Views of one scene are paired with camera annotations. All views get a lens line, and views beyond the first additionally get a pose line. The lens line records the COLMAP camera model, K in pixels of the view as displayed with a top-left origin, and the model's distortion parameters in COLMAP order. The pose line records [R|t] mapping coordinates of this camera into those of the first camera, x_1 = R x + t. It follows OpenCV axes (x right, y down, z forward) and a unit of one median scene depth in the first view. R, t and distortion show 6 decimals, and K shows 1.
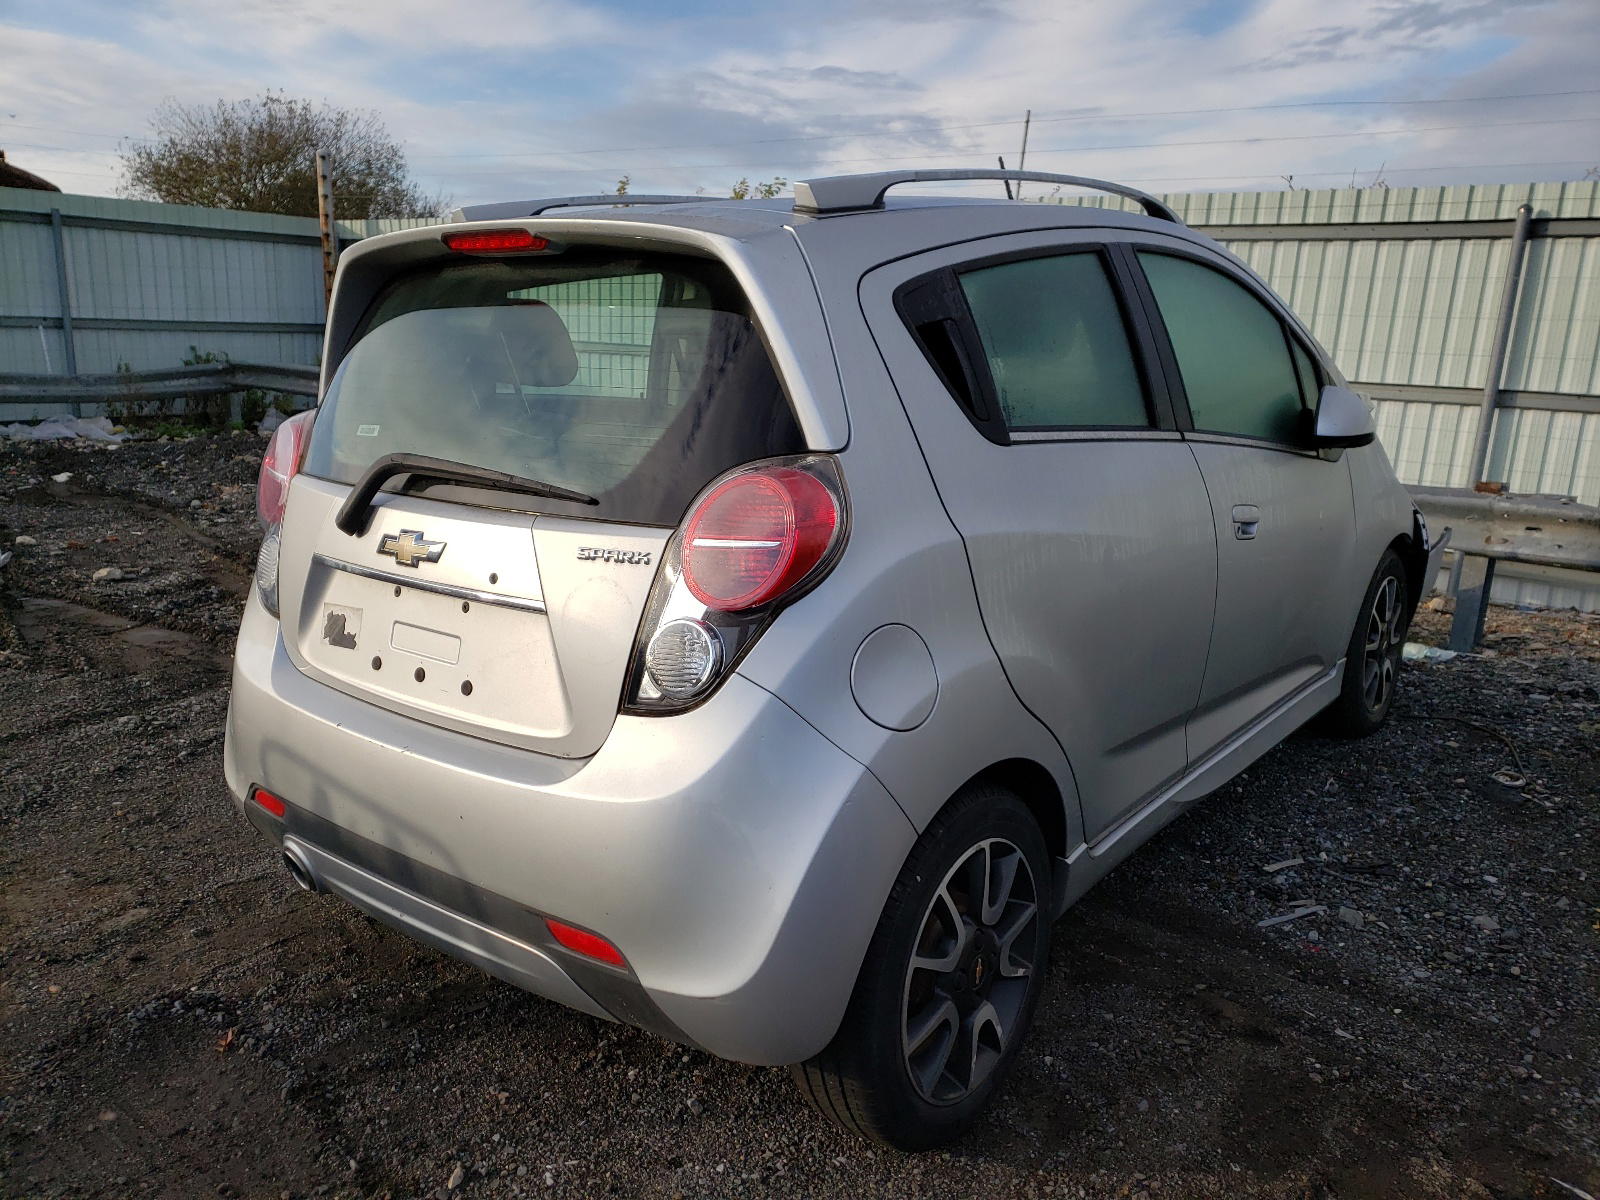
lens RADIAL K [[1262.0, 0, 800.0], [0, 1262.0, 600.0], [0, 0, 1]] dist [0.063615, -0.006676]
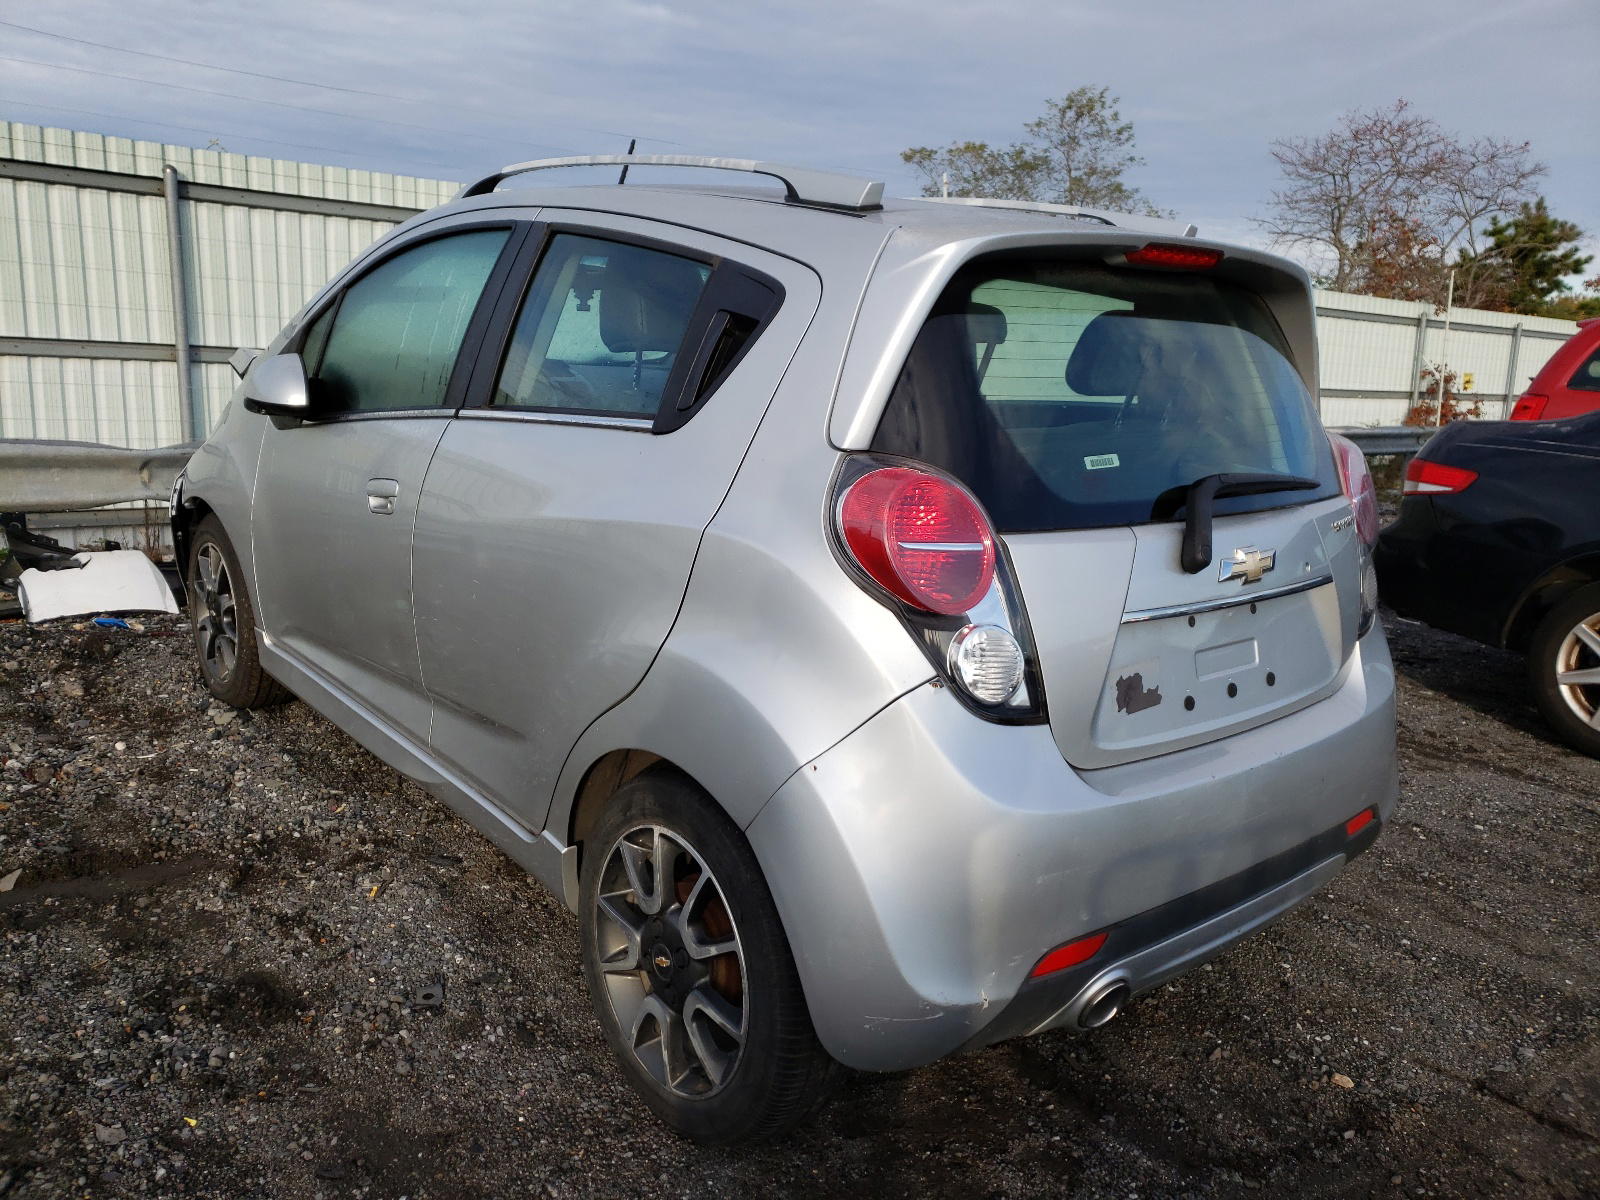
lens RADIAL K [[1193.2, 0, 797.3], [0, 1193.2, 543.2], [0, 0, 1]] dist [0.228171, -0.000424]
pose [[0.259858, -0.200876, 0.944522, -0.340667], [0.191945, 0.969351, 0.153349, -0.072408], [-0.946378, 0.141447, 0.290451, 0.266327]]
